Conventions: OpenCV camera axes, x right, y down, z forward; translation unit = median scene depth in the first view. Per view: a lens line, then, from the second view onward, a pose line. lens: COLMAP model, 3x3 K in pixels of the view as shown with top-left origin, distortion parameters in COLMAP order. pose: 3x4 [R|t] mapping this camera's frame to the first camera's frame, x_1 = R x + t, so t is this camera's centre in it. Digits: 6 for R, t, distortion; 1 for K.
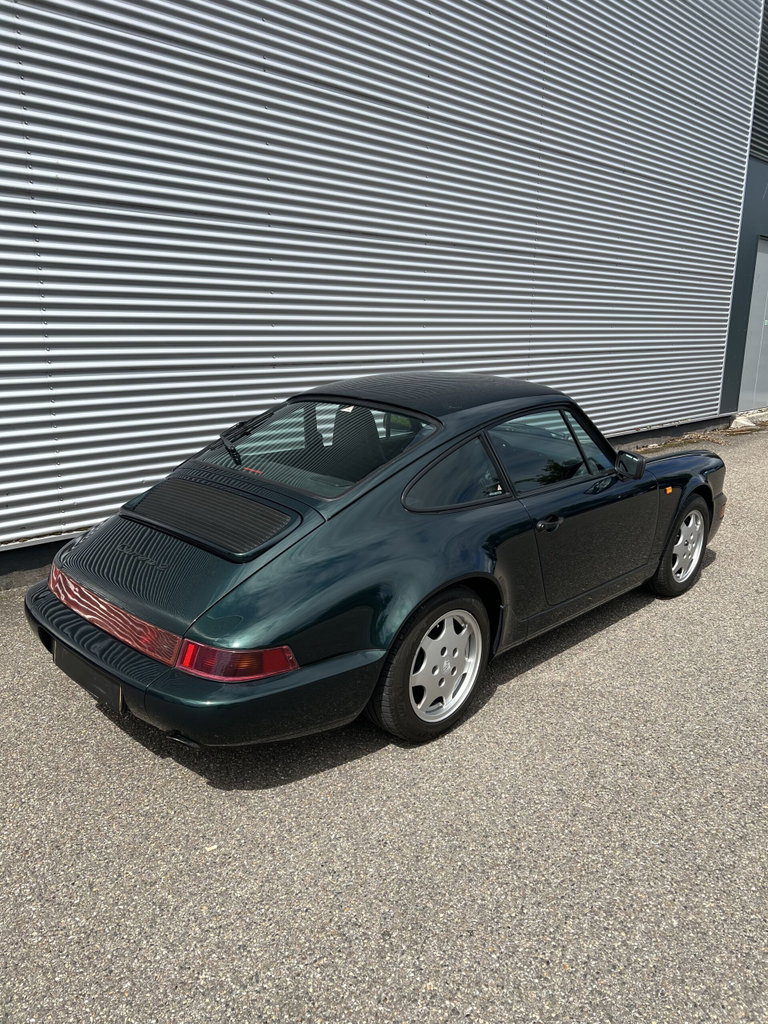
lens RADIAL K [[794.9, 0, 390.8], [0, 794.9, 511.7], [0, 0, 1]] dist [0.044626, -0.052082]
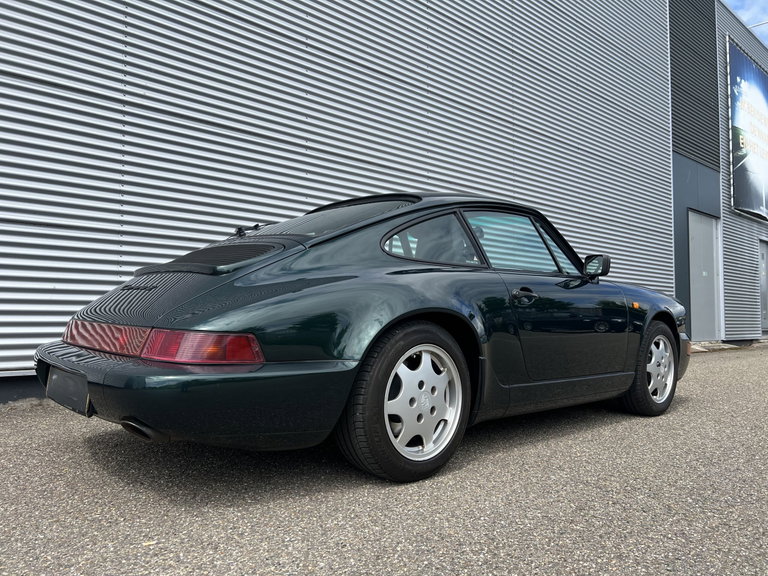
lens RADIAL K [[596.2, 0, 380.6], [0, 596.2, 283.3], [0, 0, 1]] dist [0.044626, -0.052082]
pose [[0.997803, -0.014509, -0.064645, 0.065248], [-0.003894, 0.961196, -0.275838, 0.257961], [0.066138, 0.275484, 0.959028, 0.231411]]
